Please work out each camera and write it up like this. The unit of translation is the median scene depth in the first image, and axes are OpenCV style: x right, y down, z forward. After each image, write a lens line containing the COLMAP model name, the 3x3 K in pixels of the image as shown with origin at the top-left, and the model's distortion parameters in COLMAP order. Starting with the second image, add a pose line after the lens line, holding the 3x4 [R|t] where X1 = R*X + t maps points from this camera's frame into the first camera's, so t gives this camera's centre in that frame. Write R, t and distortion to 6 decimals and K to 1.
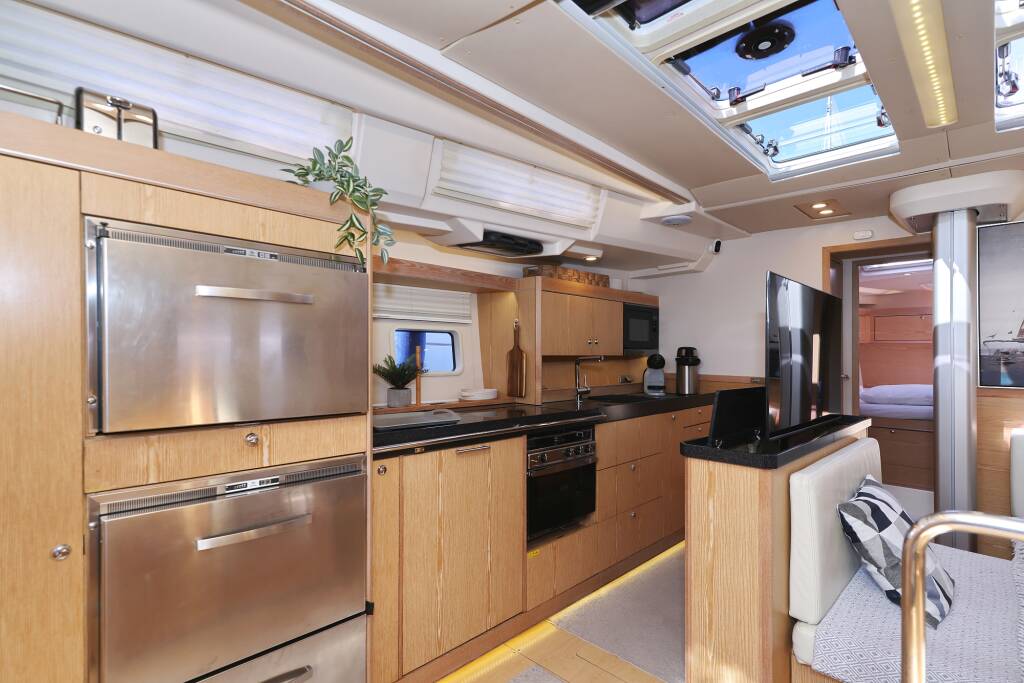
lens RADIAL K [[484.5, 0, 504.6], [0, 484.5, 358.4], [0, 0, 1]] dist [0.003372, -0.000346]
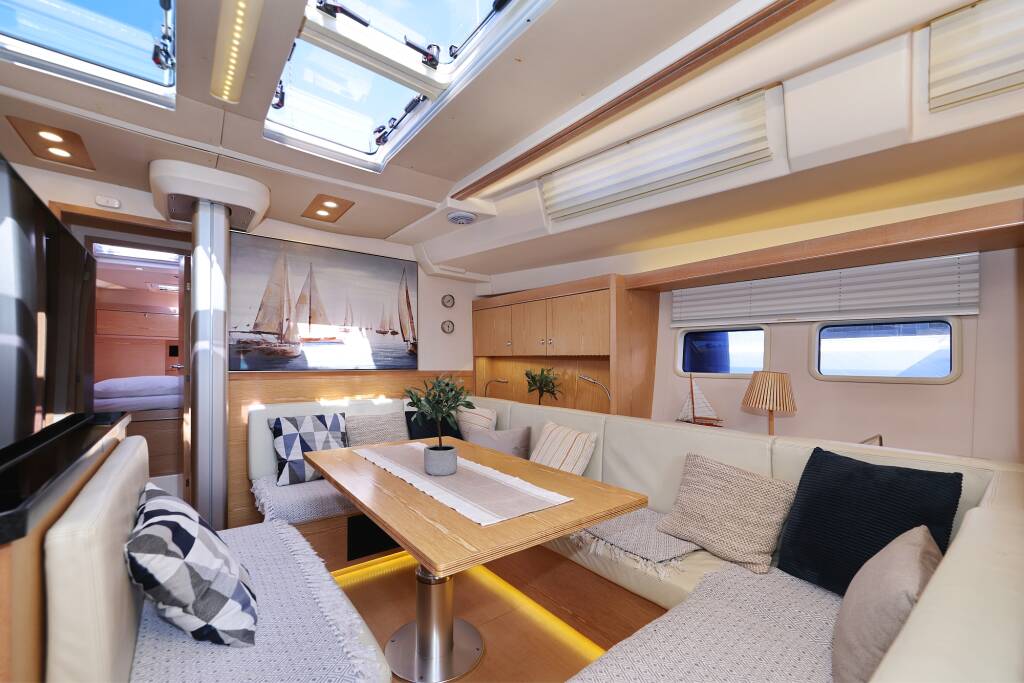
lens RADIAL K [[412.2, 0, 500.2], [0, 412.2, 354.4], [0, 0, 1]] dist [-0.006712, 0.001222]
pose [[0.115600, 0.011302, 0.993232, 0.109471], [0.000272, 0.999935, -0.011410, 0.026985], [-0.993296, 0.001589, 0.115589, 0.252723]]
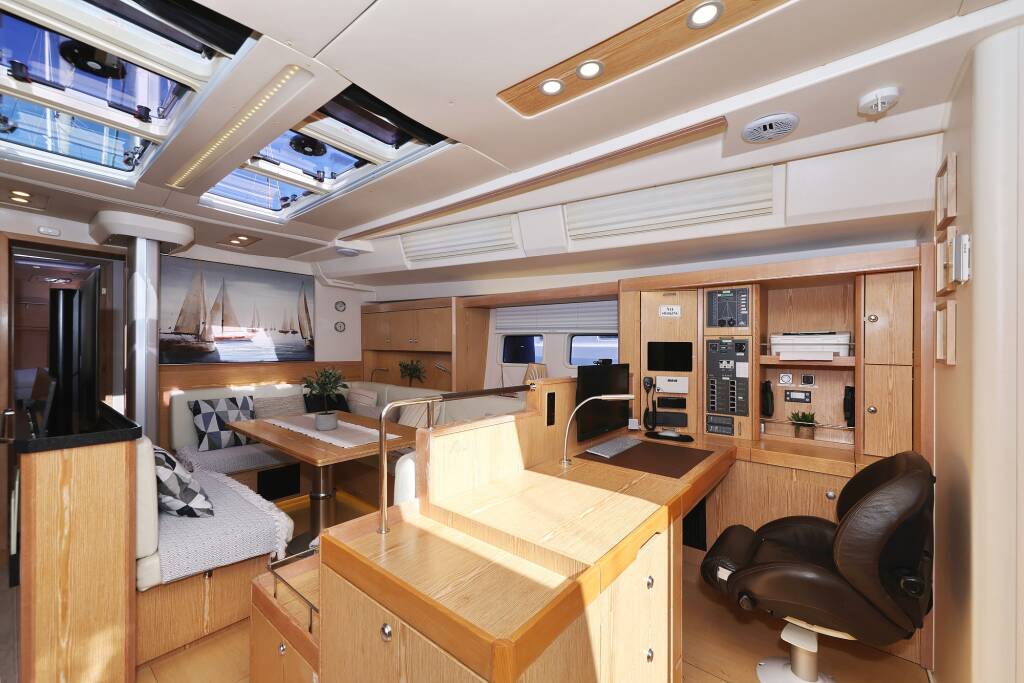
lens RADIAL K [[412.2, 0, 498.4], [0, 412.2, 343.3], [0, 0, 1]] dist [-0.006712, 0.001222]
pose [[-0.095554, 0.000210, 0.995424, -0.291109], [-0.003790, 0.999993, -0.000575, -0.008097], [-0.995417, -0.003828, -0.095552, 0.102956]]
